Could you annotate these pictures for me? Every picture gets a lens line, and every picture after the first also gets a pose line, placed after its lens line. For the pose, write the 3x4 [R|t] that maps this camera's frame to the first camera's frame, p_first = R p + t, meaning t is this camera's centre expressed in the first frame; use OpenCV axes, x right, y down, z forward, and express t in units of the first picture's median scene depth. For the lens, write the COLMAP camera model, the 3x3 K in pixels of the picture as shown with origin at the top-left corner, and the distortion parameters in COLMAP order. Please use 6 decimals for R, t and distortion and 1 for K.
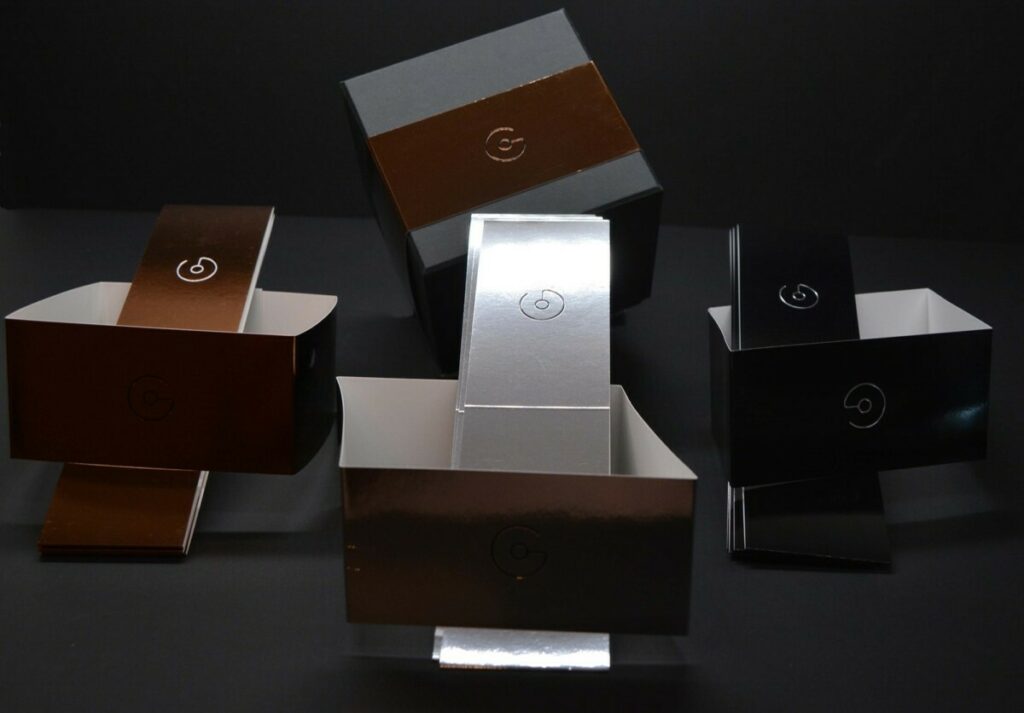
lens RADIAL K [[1367.9, 0, 512.0], [0, 1367.9, 356.5], [0, 0, 1]] dist [-0.007011, -0.021363]
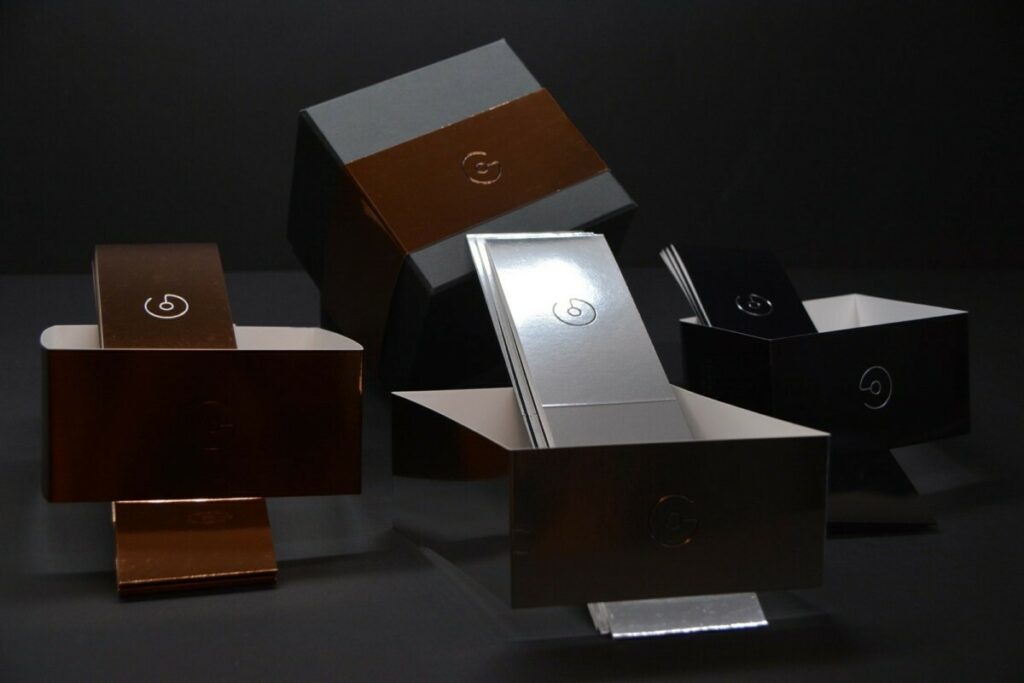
lens RADIAL K [[1528.7, 0, 512.0], [0, 1528.7, 341.5], [0, 0, 1]] dist [0.138965, -0.032100]
pose [[0.959200, -0.053090, 0.277699, -0.306272], [0.075923, 0.994502, -0.072119, 0.056677], [-0.272344, 0.090260, 0.957957, -0.082192]]
